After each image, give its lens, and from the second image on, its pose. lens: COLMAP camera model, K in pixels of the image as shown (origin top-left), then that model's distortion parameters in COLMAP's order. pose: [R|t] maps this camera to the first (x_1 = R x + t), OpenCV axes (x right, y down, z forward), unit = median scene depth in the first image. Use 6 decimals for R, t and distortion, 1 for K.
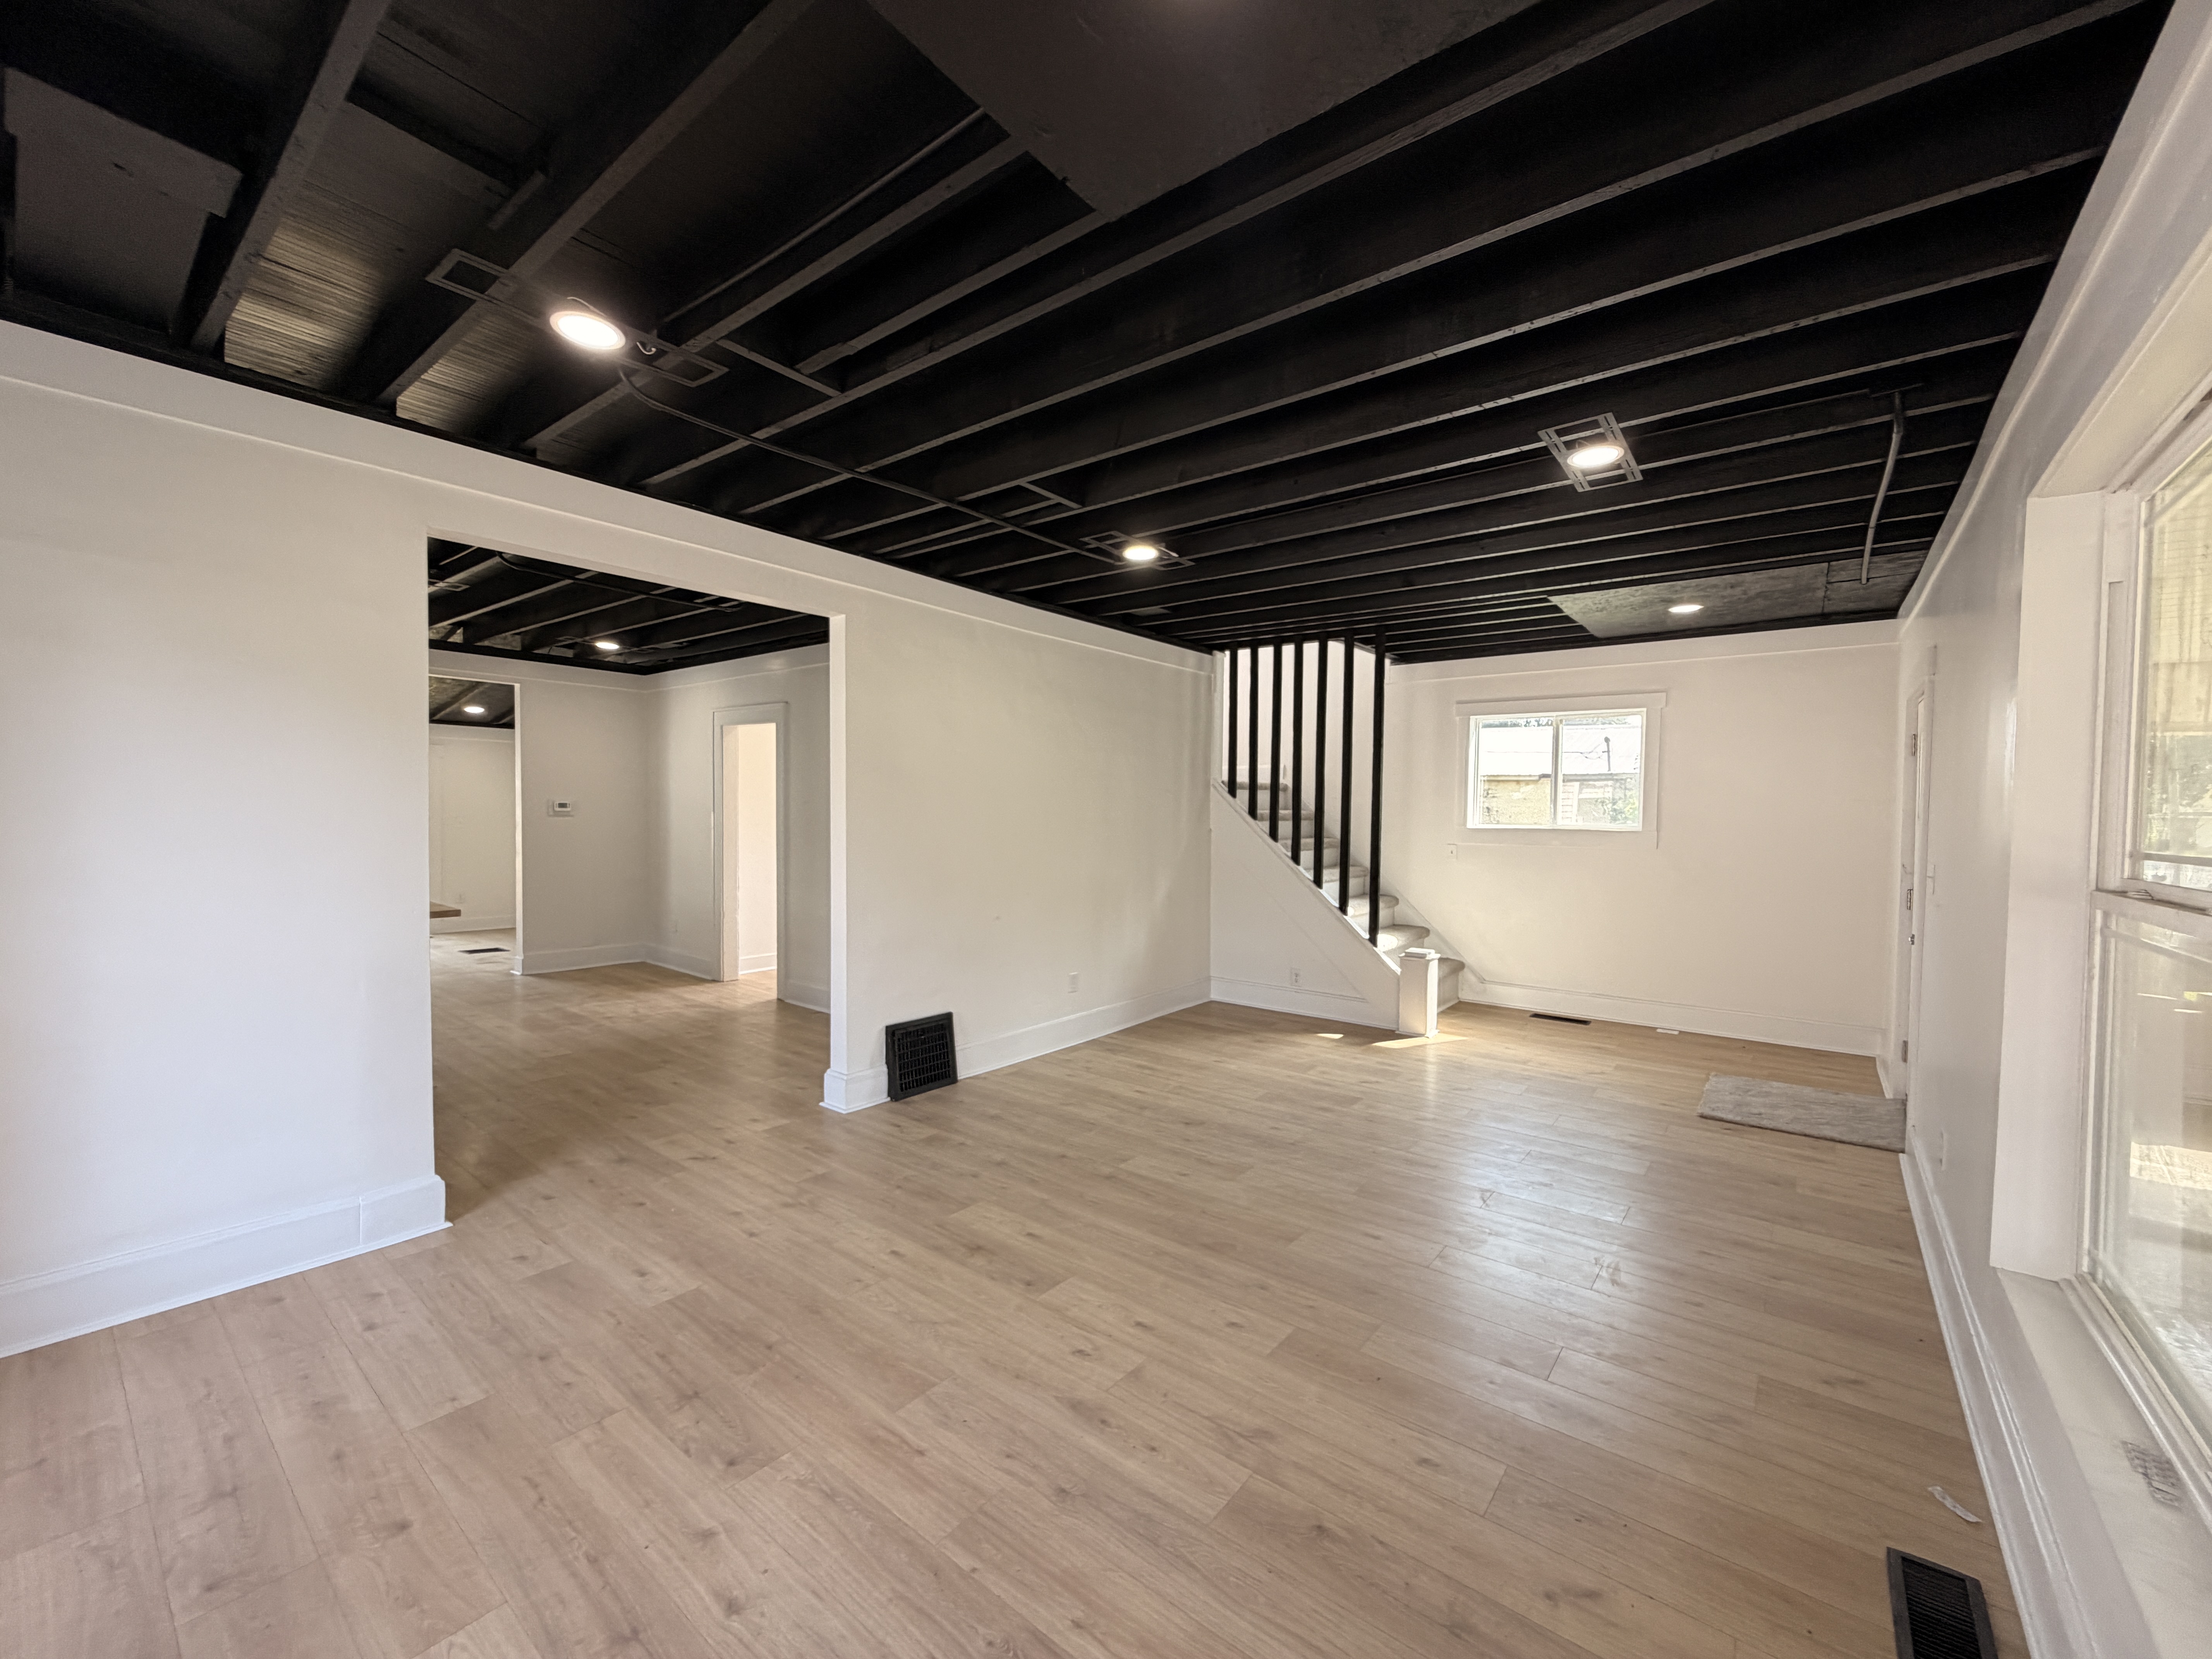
lens RADIAL K [[882.4, 0, 1101.3], [0, 882.4, 831.6], [0, 0, 1]] dist [-0.001222, 0.000146]
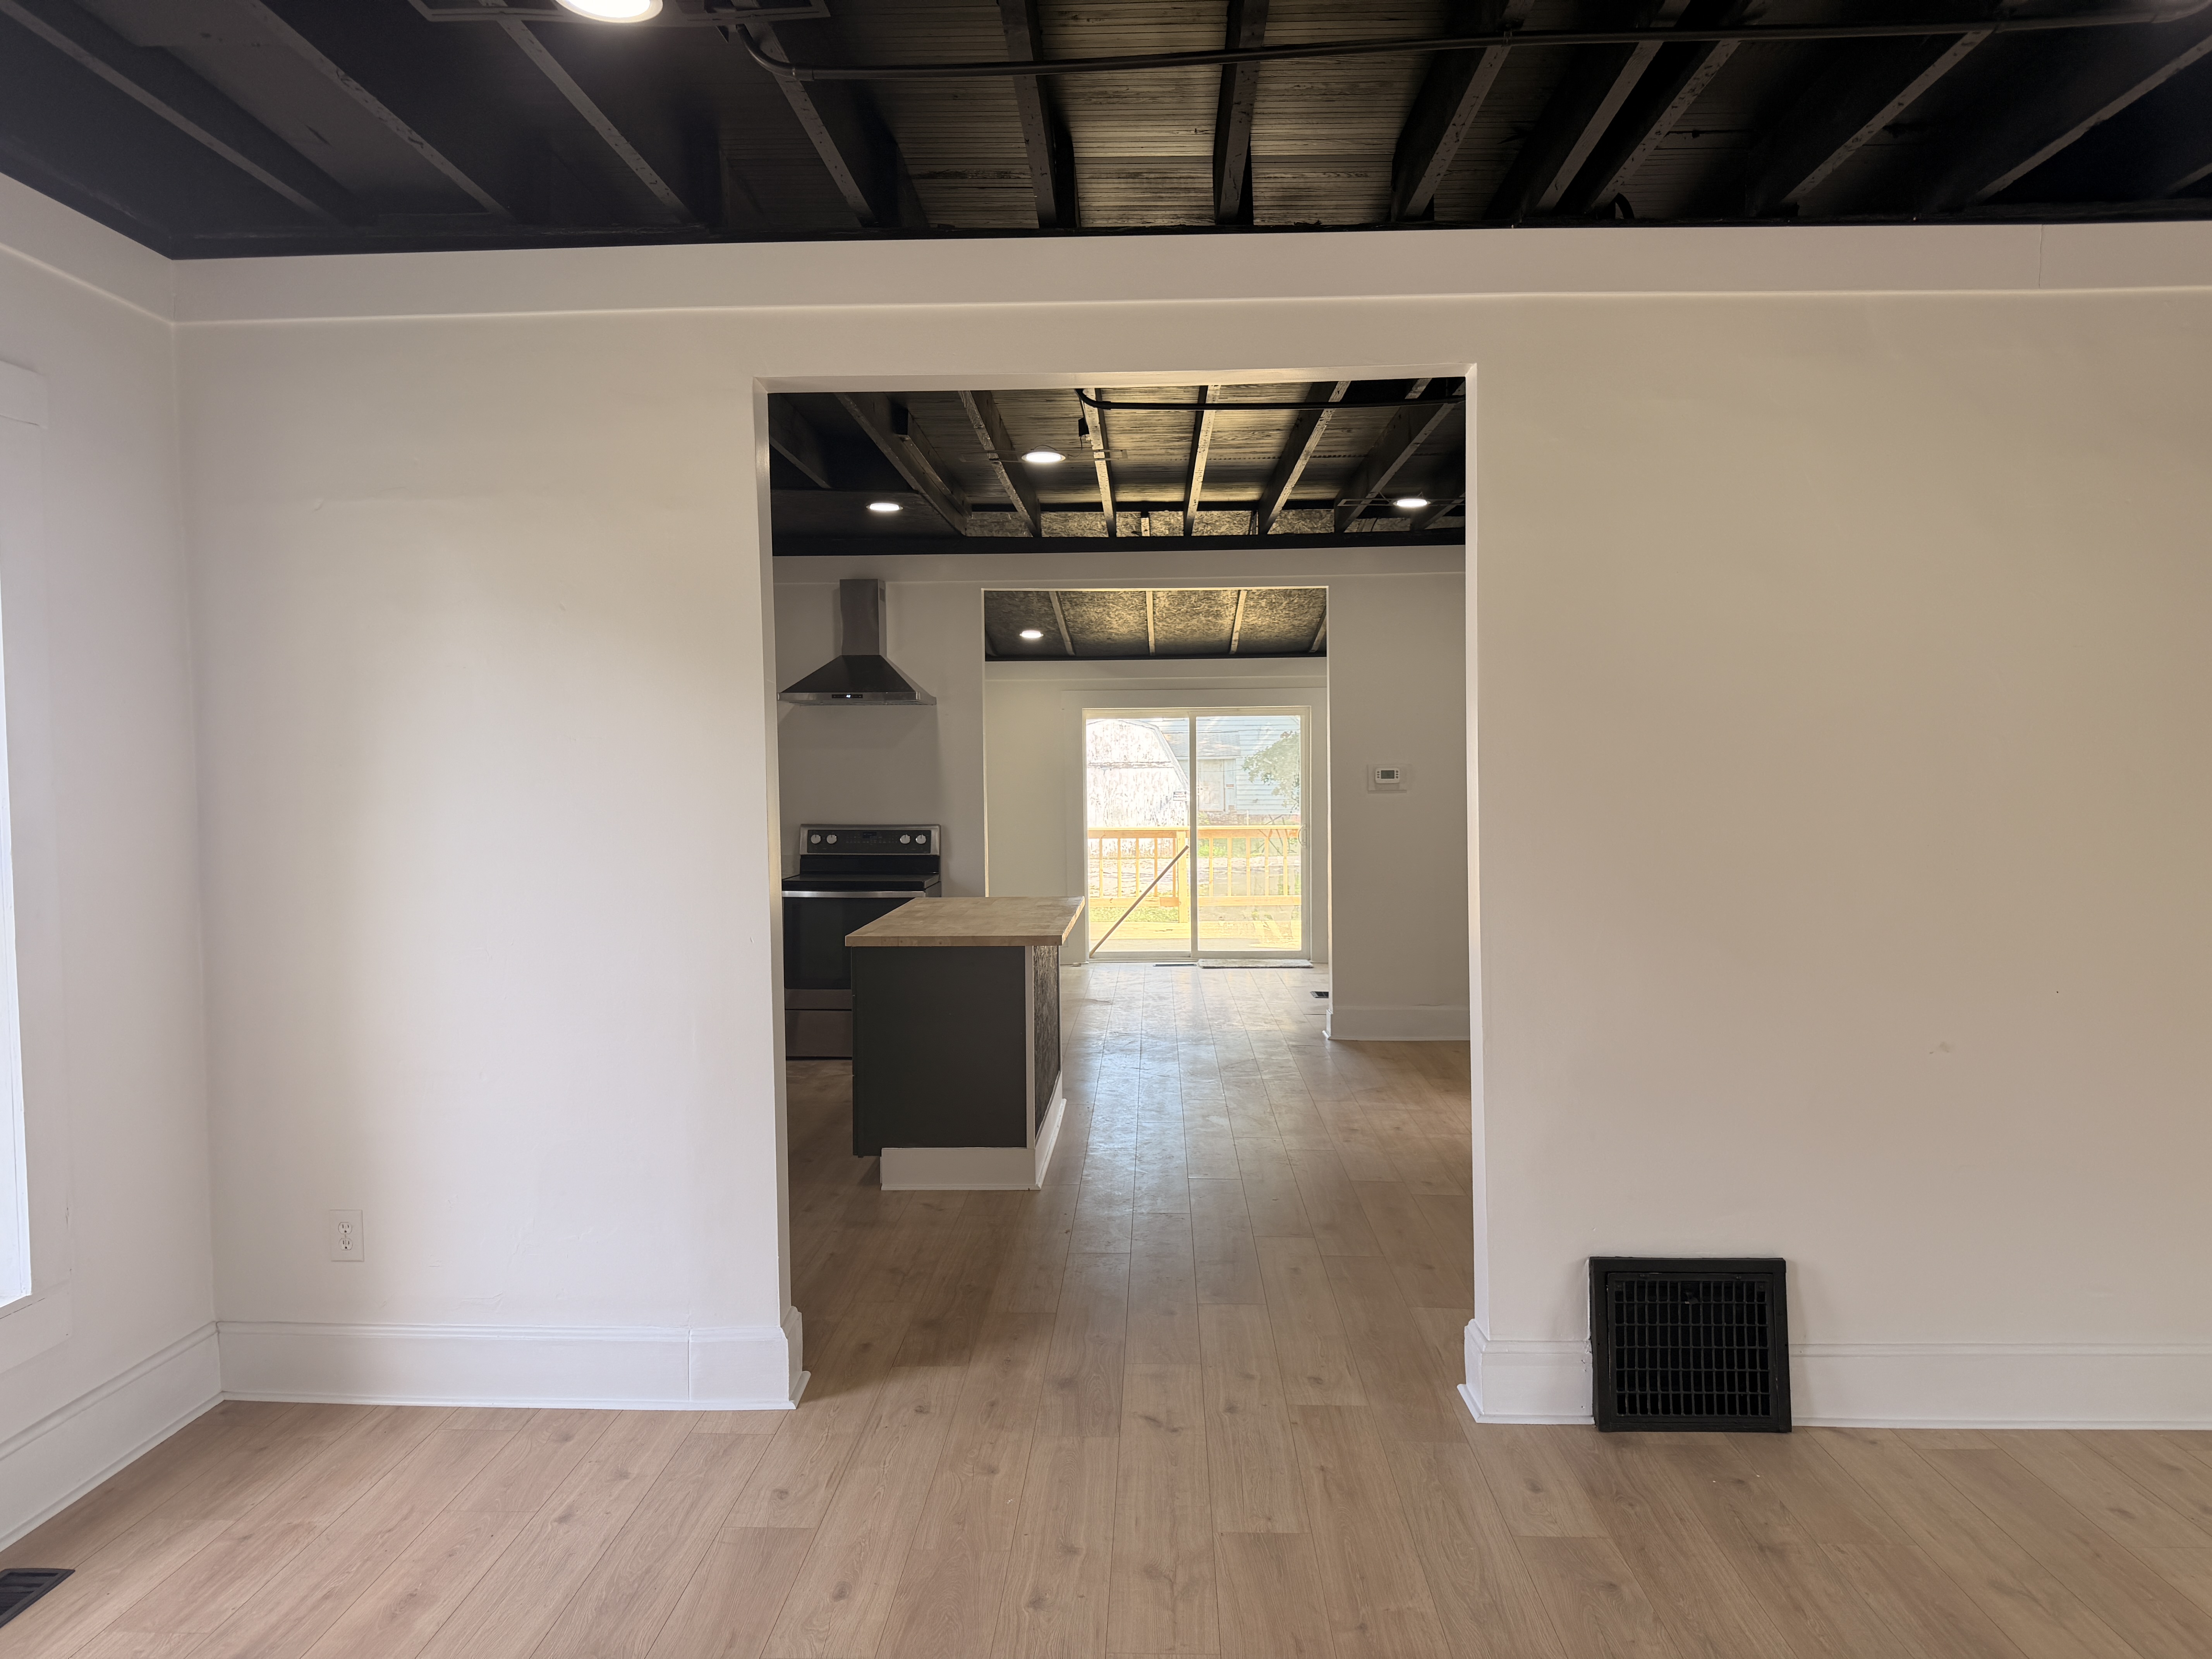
lens RADIAL K [[1548.6, 0, 1106.0], [0, 1548.6, 829.5], [0, 0, 1]] dist [0.067927, -0.087596]
pose [[0.594796, 0.010414, -0.803809, 0.251251], [0.000345, 0.999913, 0.013210, -0.009372], [0.803877, -0.008134, 0.594740, 0.328278]]
